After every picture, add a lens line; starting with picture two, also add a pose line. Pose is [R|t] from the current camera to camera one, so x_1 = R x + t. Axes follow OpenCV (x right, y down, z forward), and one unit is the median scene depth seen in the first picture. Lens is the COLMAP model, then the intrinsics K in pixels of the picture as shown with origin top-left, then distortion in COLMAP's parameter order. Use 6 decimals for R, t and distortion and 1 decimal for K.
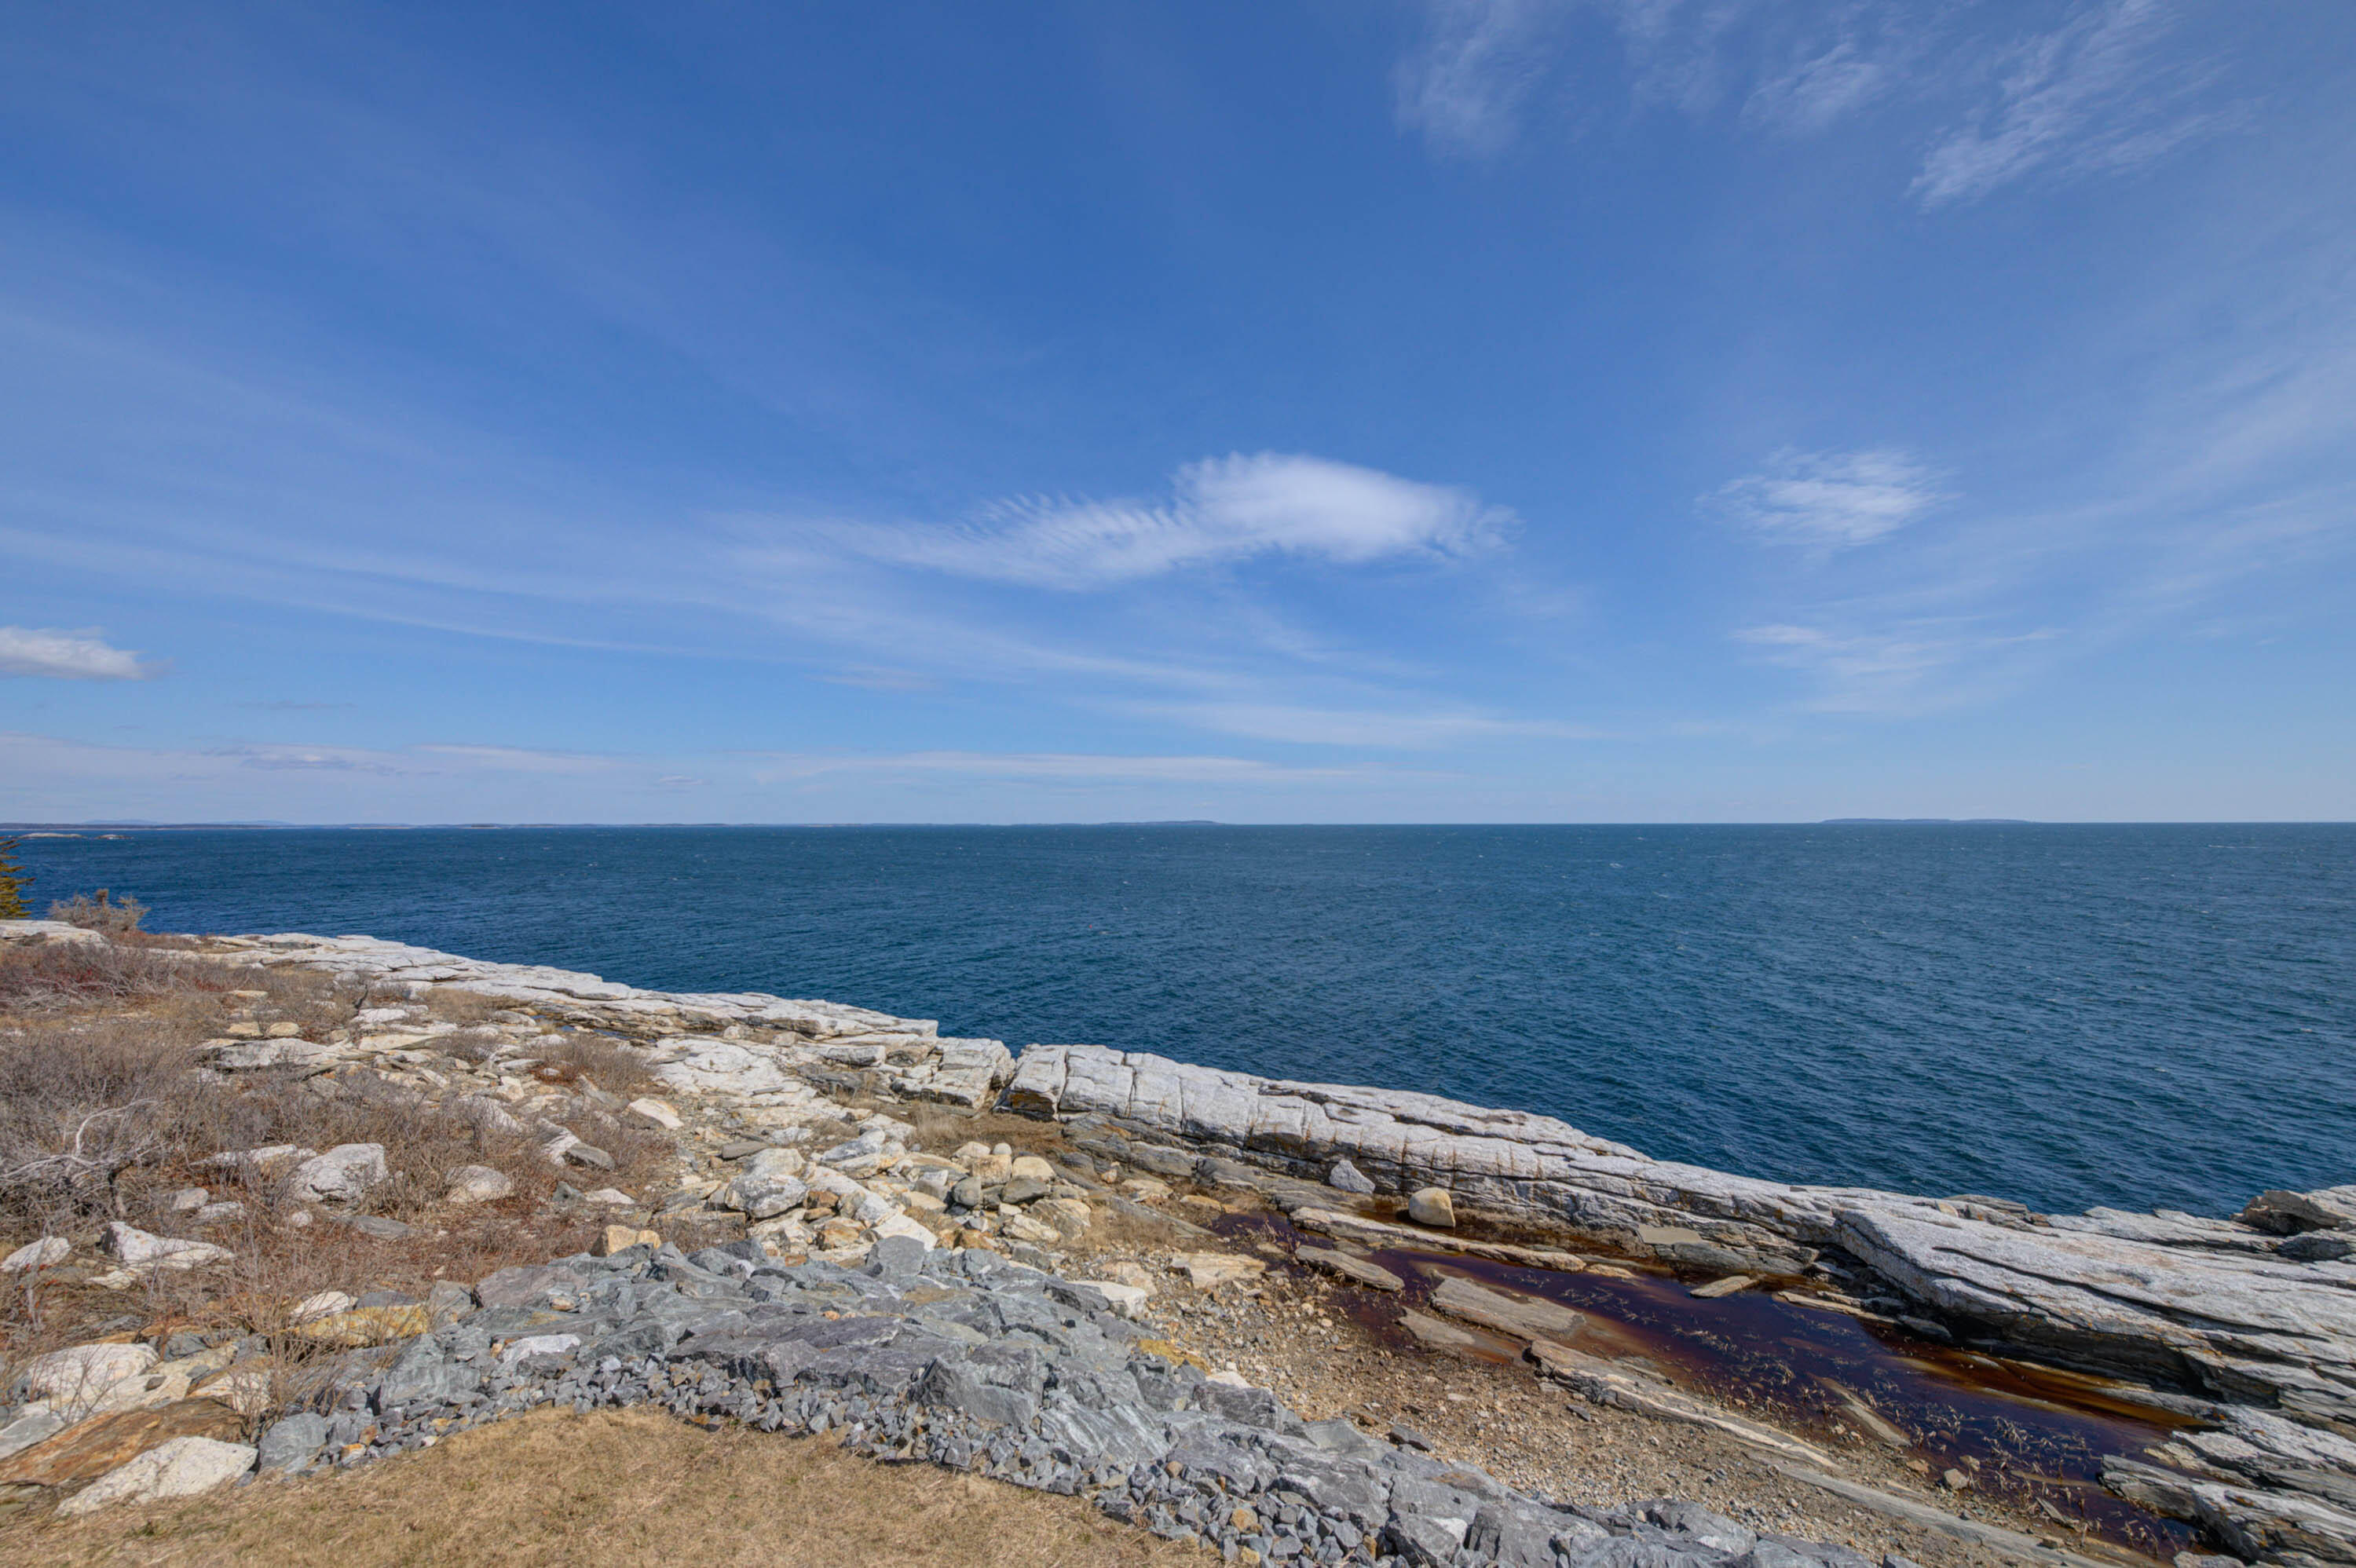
lens RADIAL K [[945.7, 0, 1177.3], [0, 945.7, 775.1], [0, 0, 1]] dist [0.007059, -0.003226]
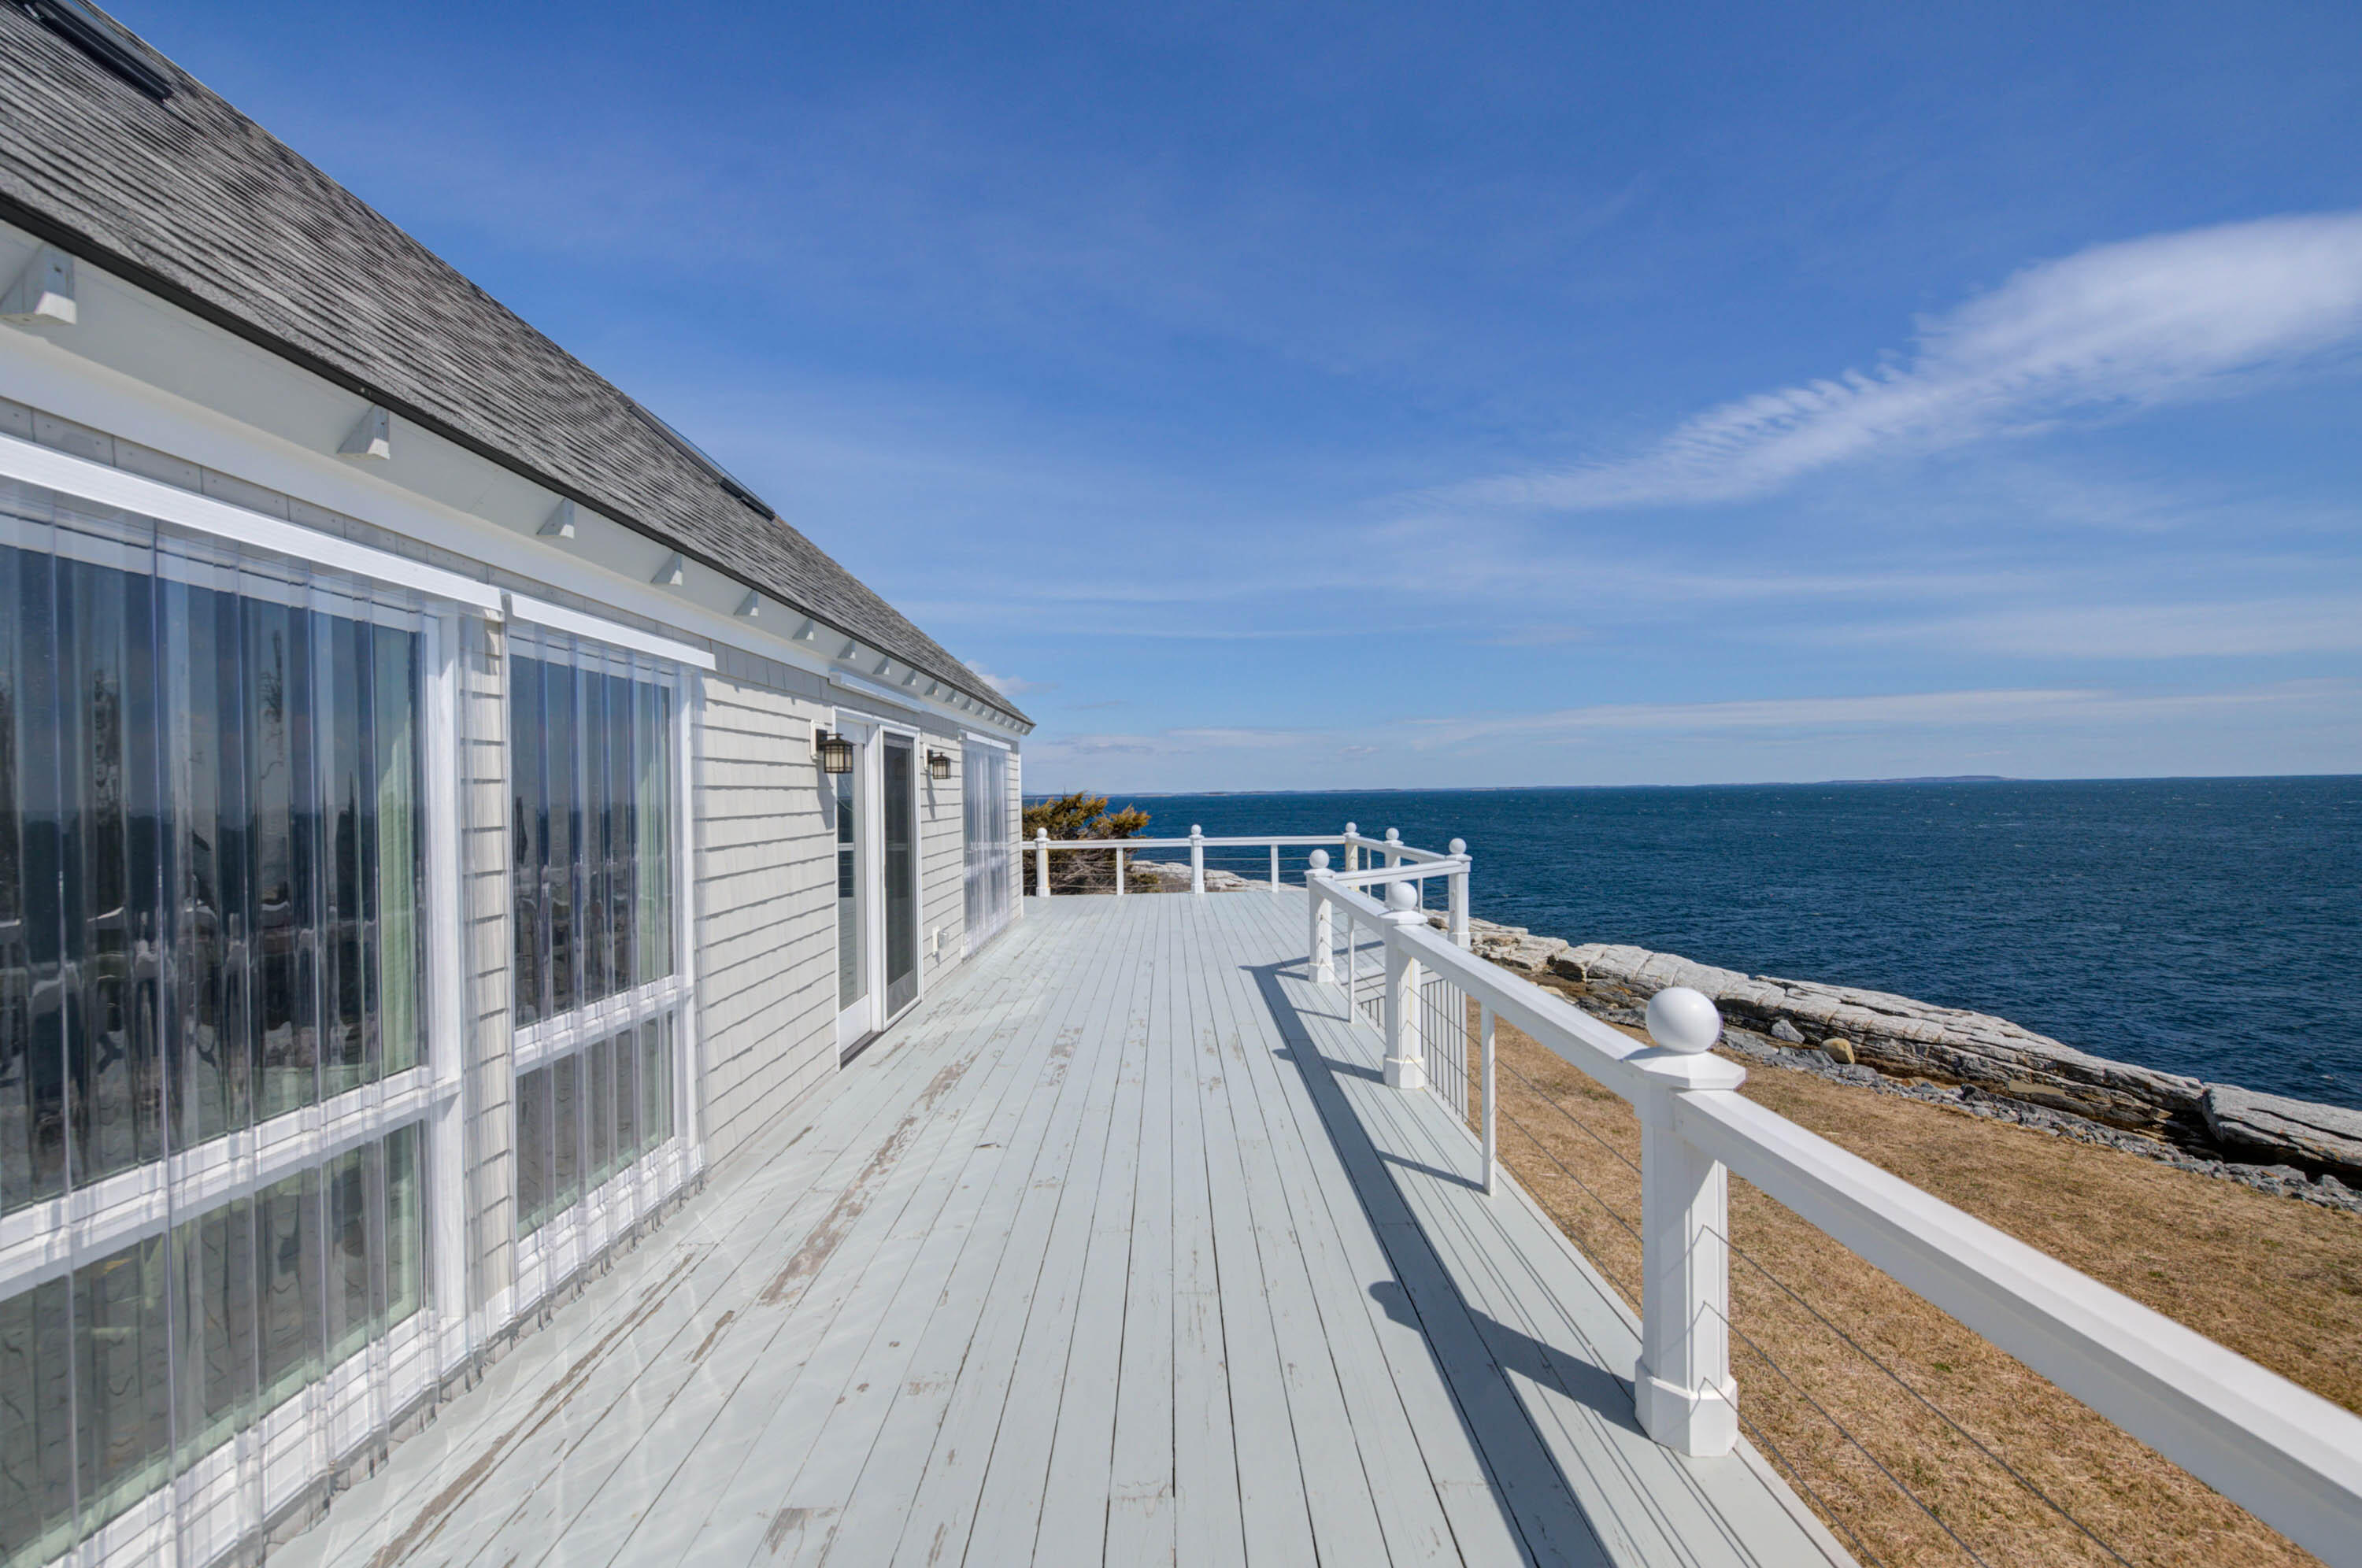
lens RADIAL K [[948.1, 0, 1180.3], [0, 948.1, 775.1], [0, 0, 1]] dist [0.007059, -0.003226]
pose [[0.782652, -0.022035, -0.622069, 0.350836], [0.046863, 0.998623, 0.023587, -0.031518], [0.620693, -0.047612, 0.782607, -0.627552]]
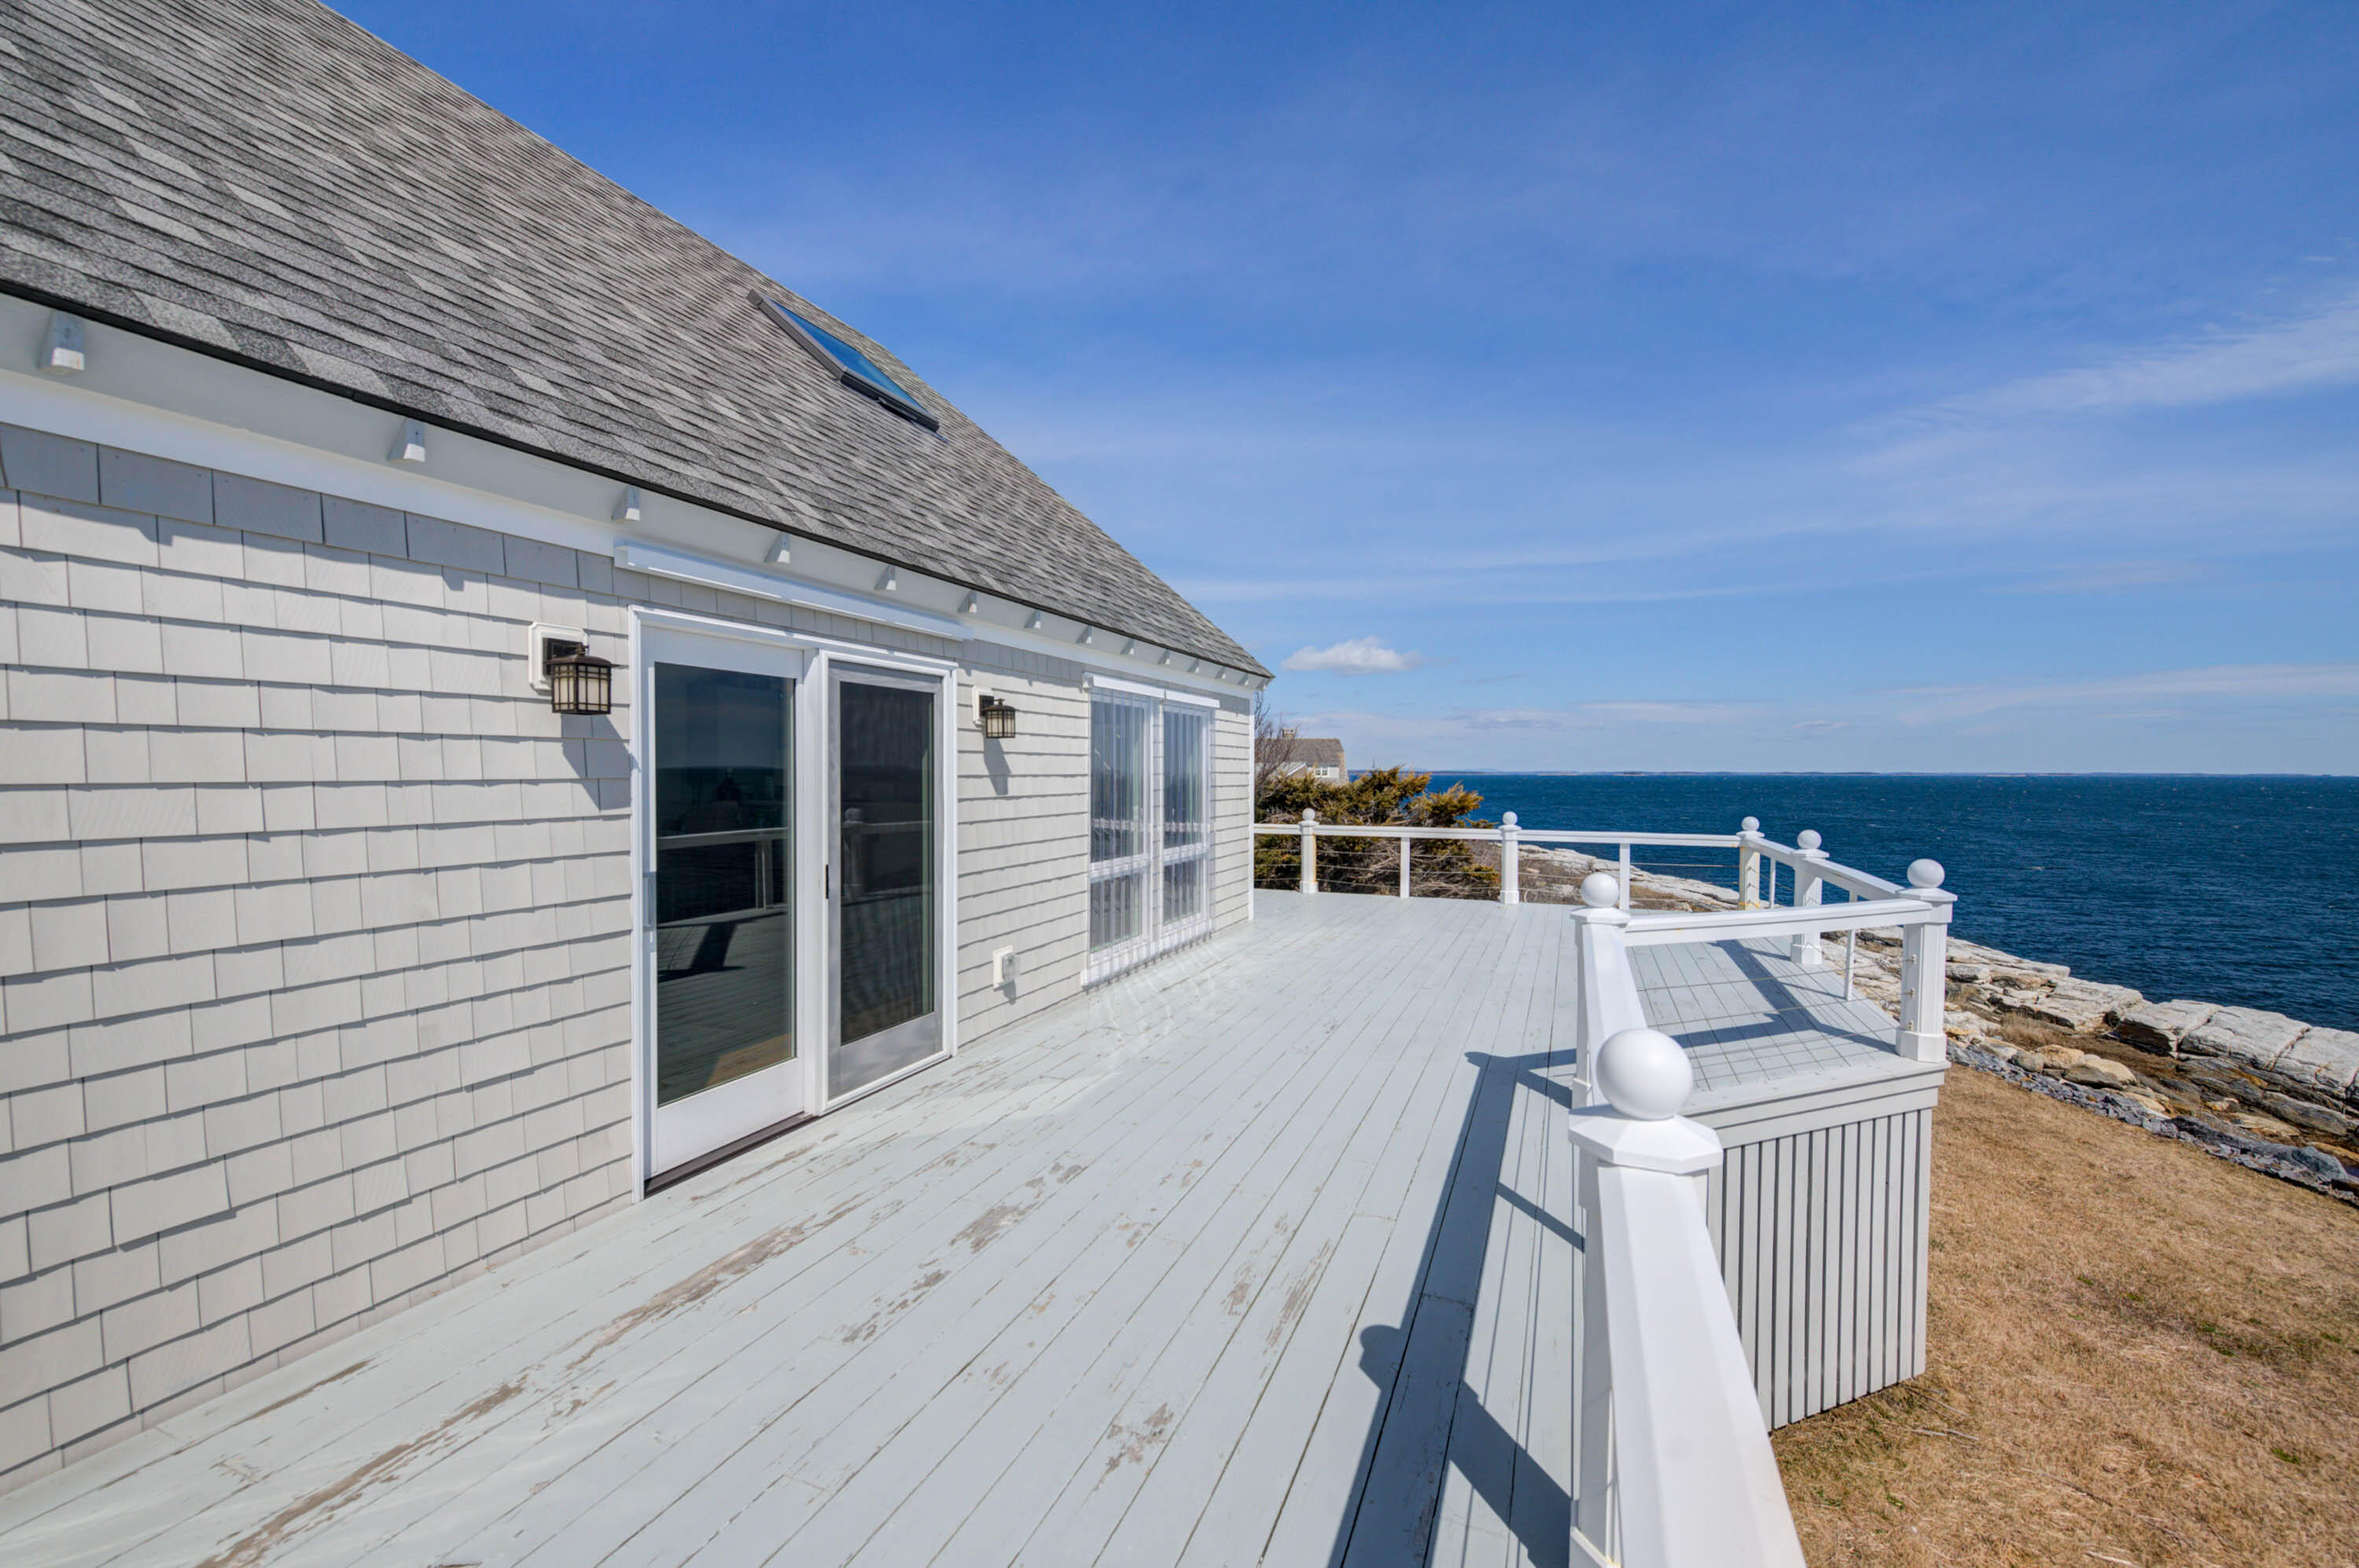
lens RADIAL K [[947.7, 0, 1179.5], [0, 947.7, 784.0], [0, 0, 1]] dist [-0.001424, -0.000752]
pose [[0.471775, 0.017203, -0.881551, 0.296275], [0.040659, 0.998322, 0.041241, -0.021917], [0.880781, -0.055300, 0.470283, -0.475793]]
